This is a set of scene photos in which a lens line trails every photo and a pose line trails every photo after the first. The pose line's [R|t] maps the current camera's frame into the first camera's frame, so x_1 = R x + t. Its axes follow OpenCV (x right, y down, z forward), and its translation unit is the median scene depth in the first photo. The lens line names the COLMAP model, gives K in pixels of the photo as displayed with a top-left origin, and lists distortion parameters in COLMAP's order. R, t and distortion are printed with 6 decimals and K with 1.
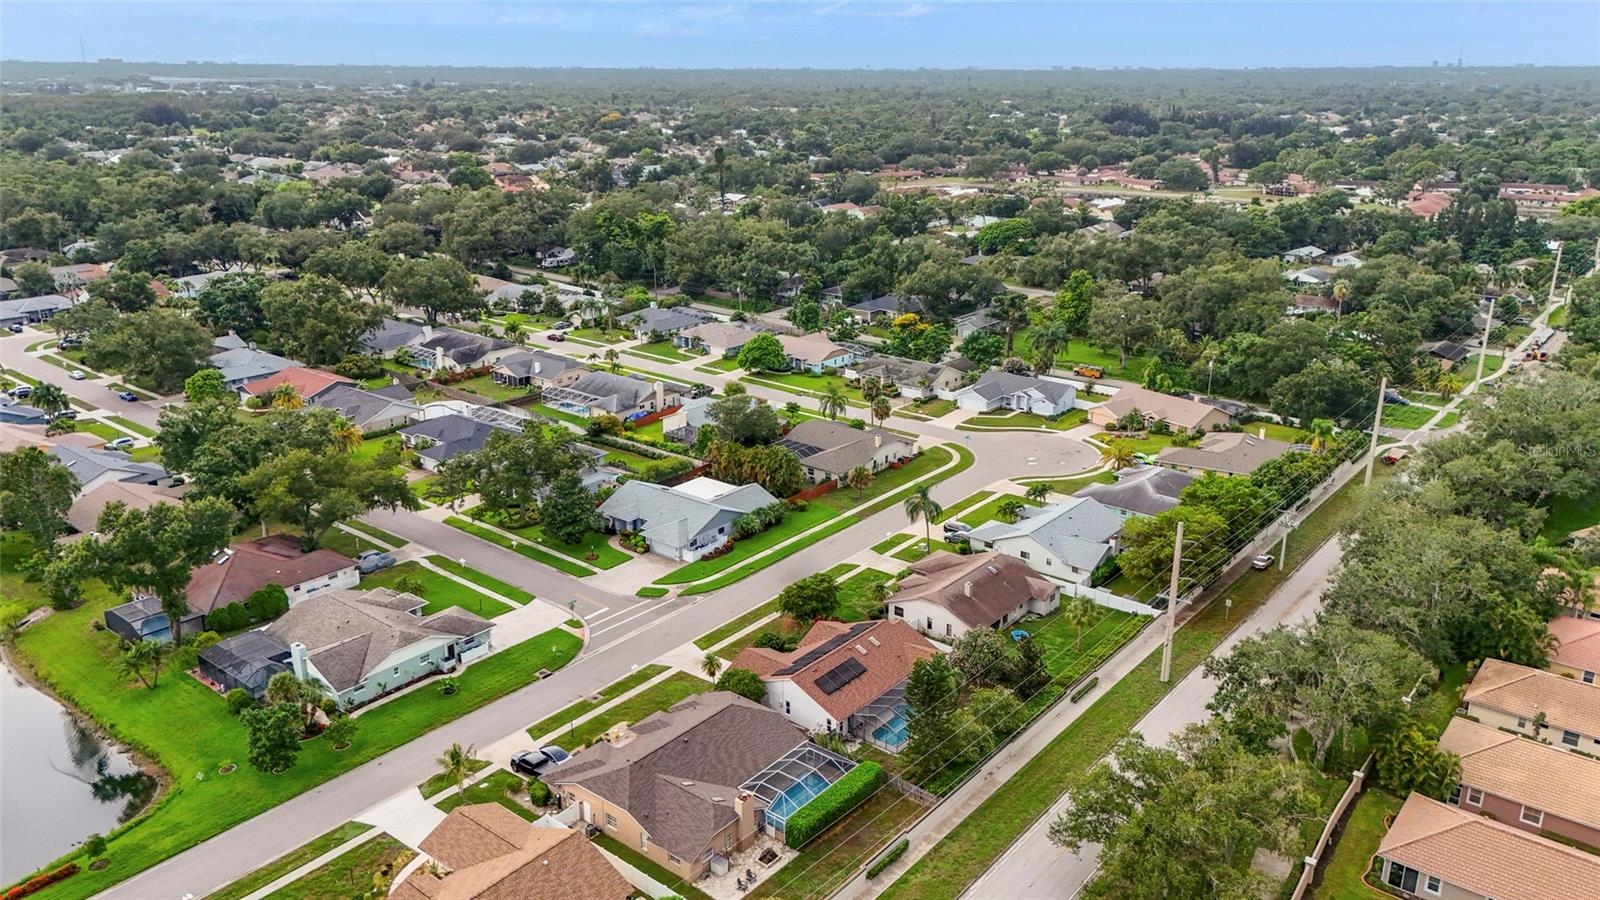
lens RADIAL K [[1167.8, 0, 805.1], [0, 1167.8, 454.5], [0, 0, 1]] dist [0.097758, -0.117676]
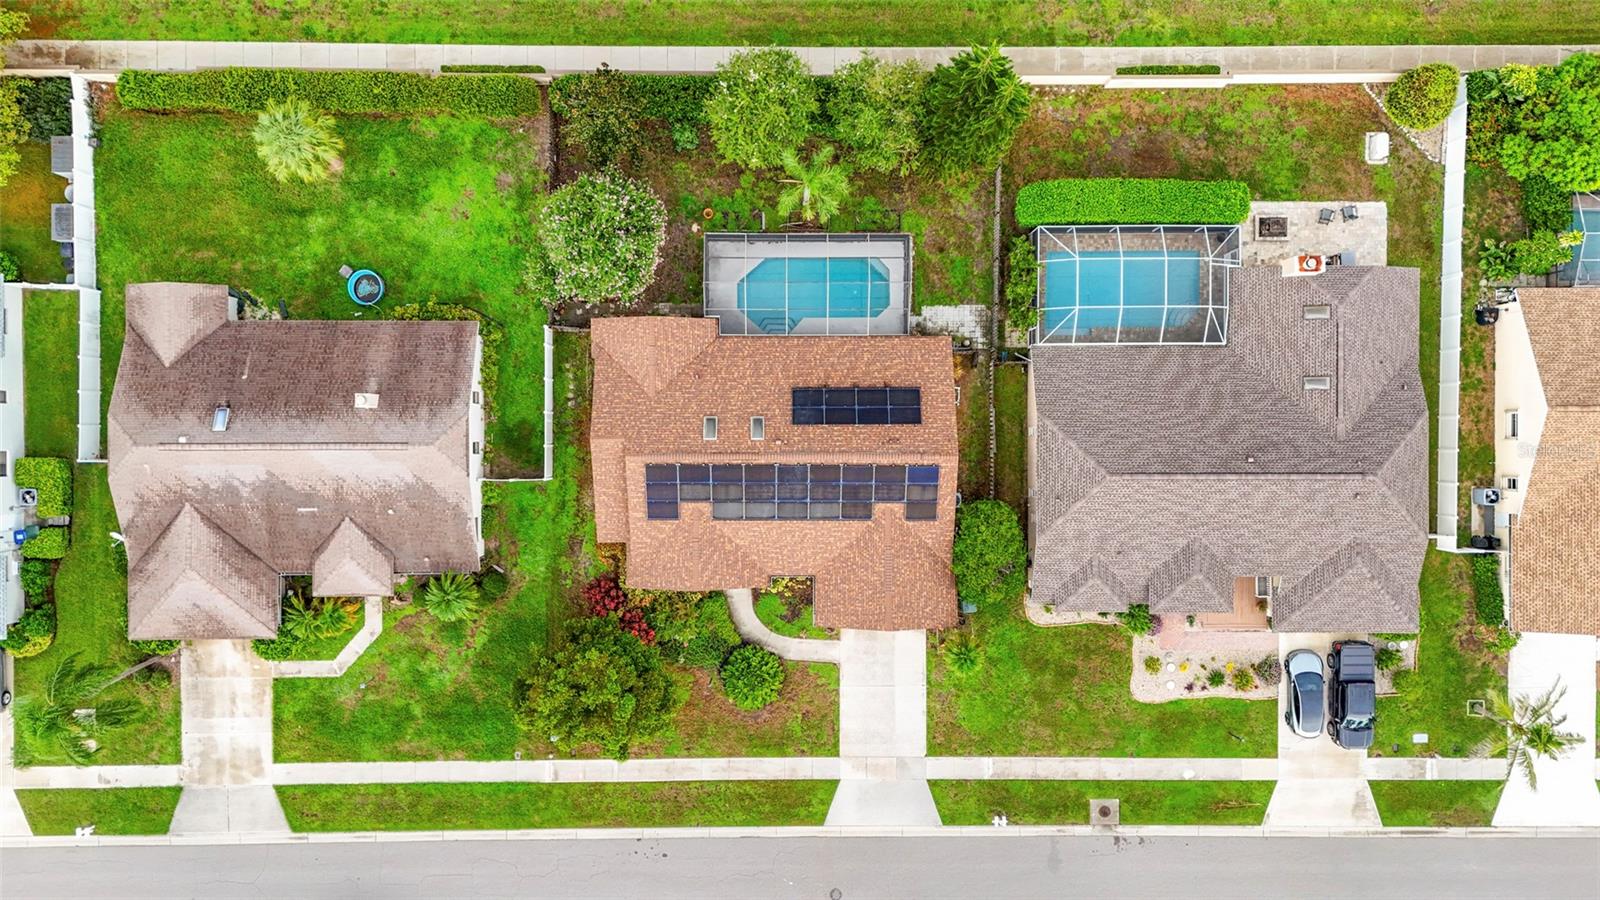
lens RADIAL K [[1167.8, 0, 805.1], [0, 1167.8, 454.5], [0, 0, 1]] dist [0.097758, -0.117676]
pose [[-0.630111, -0.776404, -0.012560, 0.024557], [0.235355, -0.206374, 0.949746, -0.211457], [-0.739979, 0.595489, 0.312769, 0.623306]]
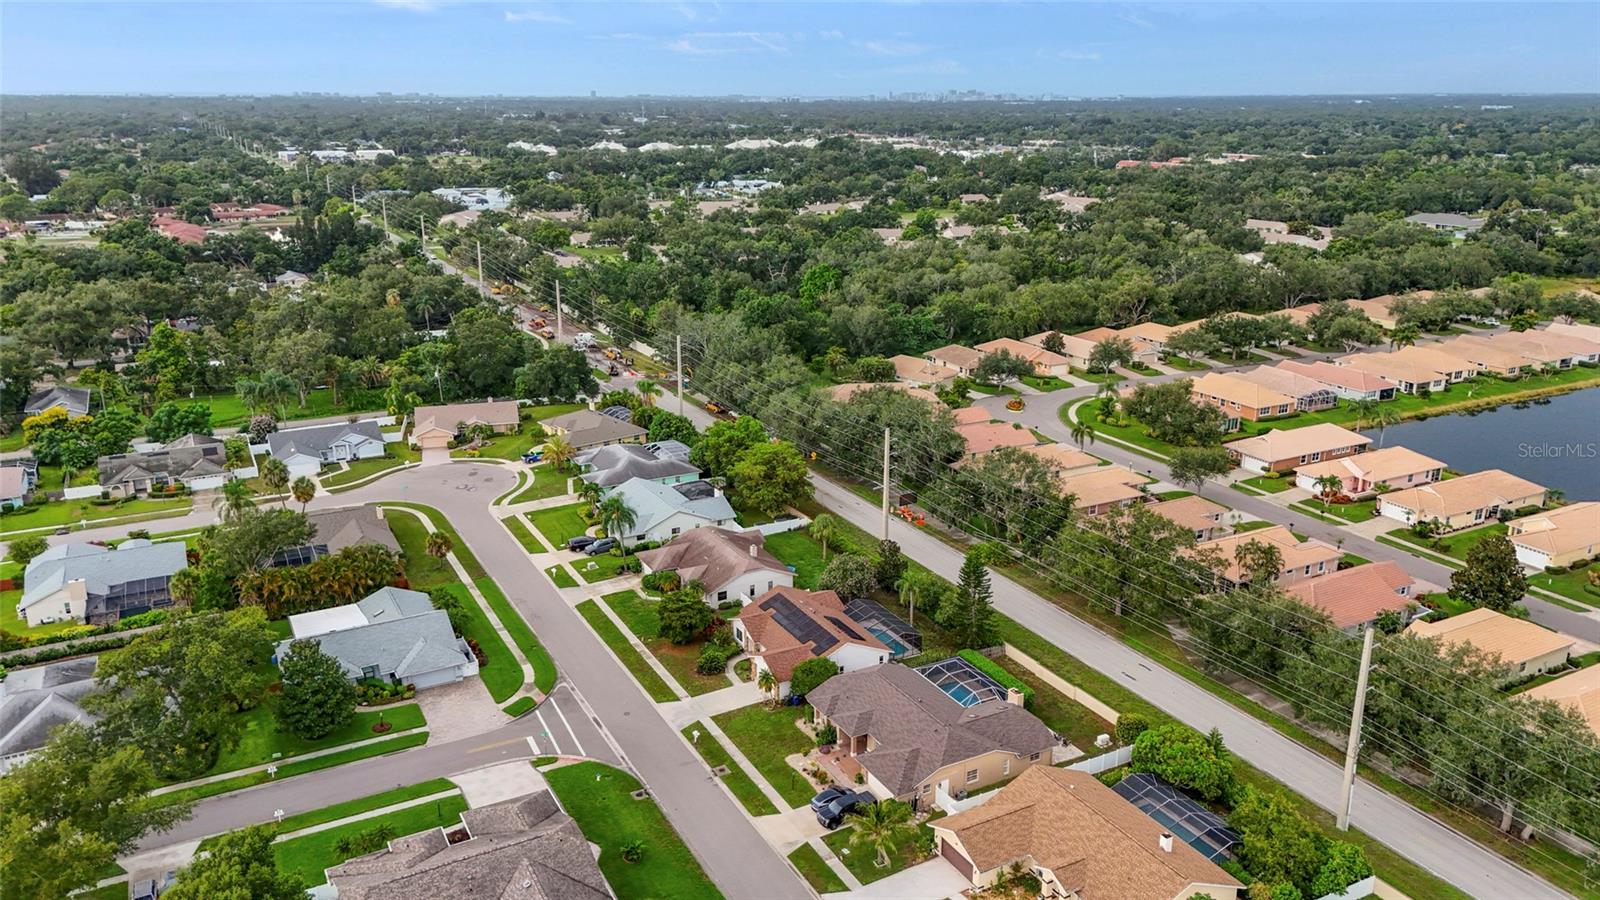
lens RADIAL K [[1167.8, 0, 805.1], [0, 1167.8, 454.5], [0, 0, 1]] dist [0.097758, -0.117676]
pose [[0.381724, -0.273970, 0.882738, -0.673438], [0.292381, 0.941807, 0.165868, -0.121789], [-0.876812, 0.194780, 0.439615, 0.357506]]
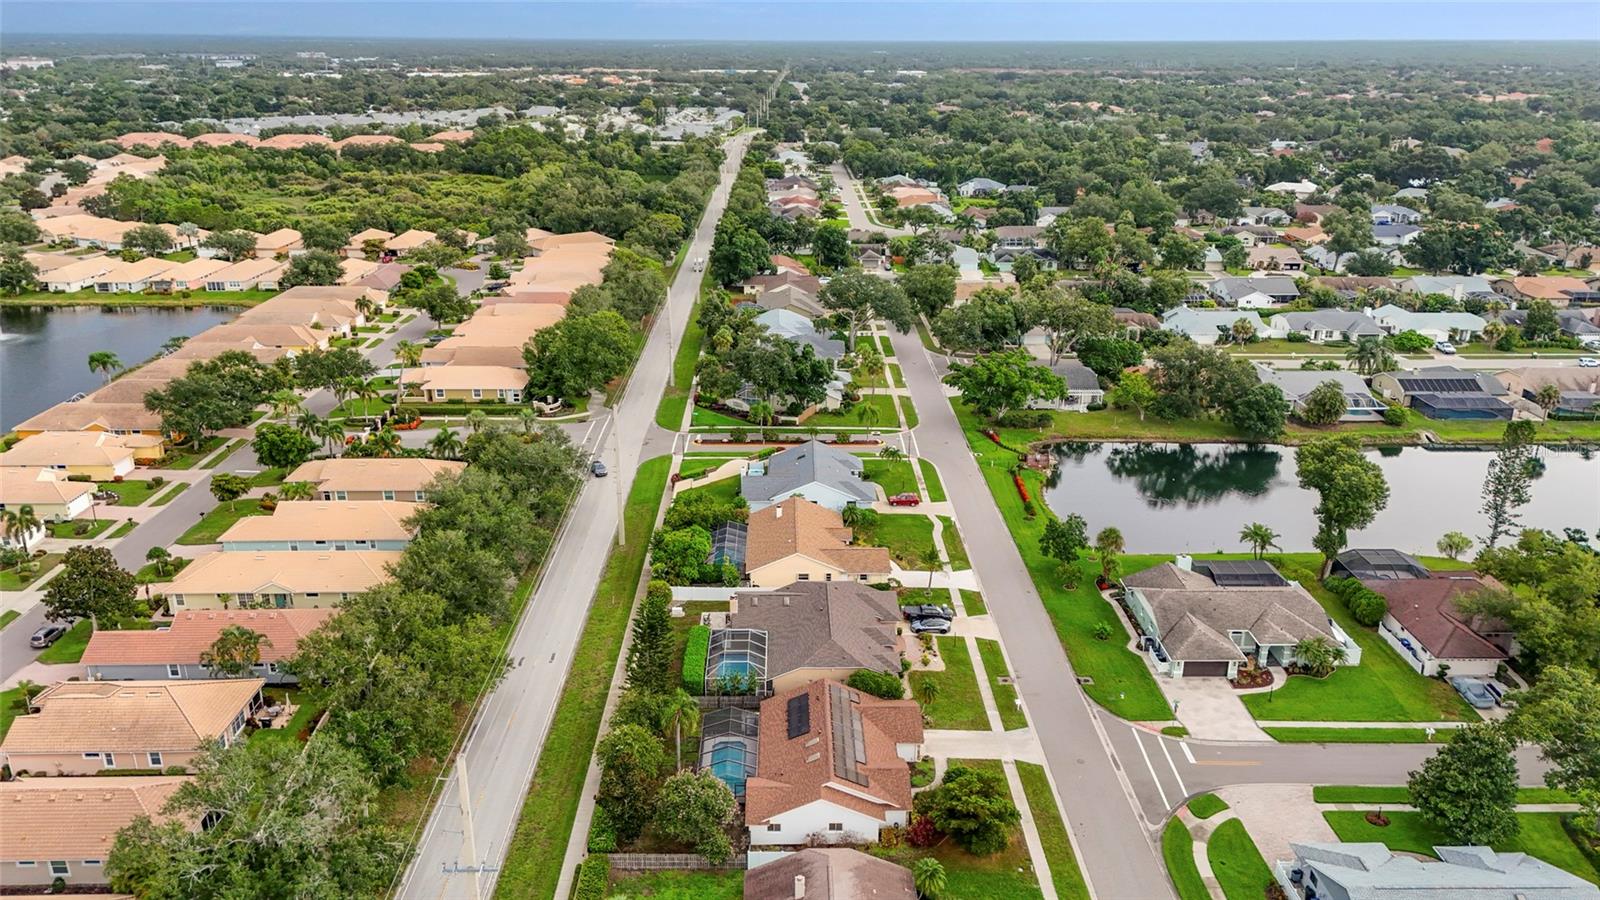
lens RADIAL K [[1167.8, 0, 805.1], [0, 1167.8, 454.5], [0, 0, 1]] dist [0.097758, -0.117676]
pose [[-0.767611, 0.208860, -0.605930, 0.386226], [-0.209532, 0.811682, 0.545223, -0.342313], [0.605698, 0.545481, -0.579293, 1.017617]]
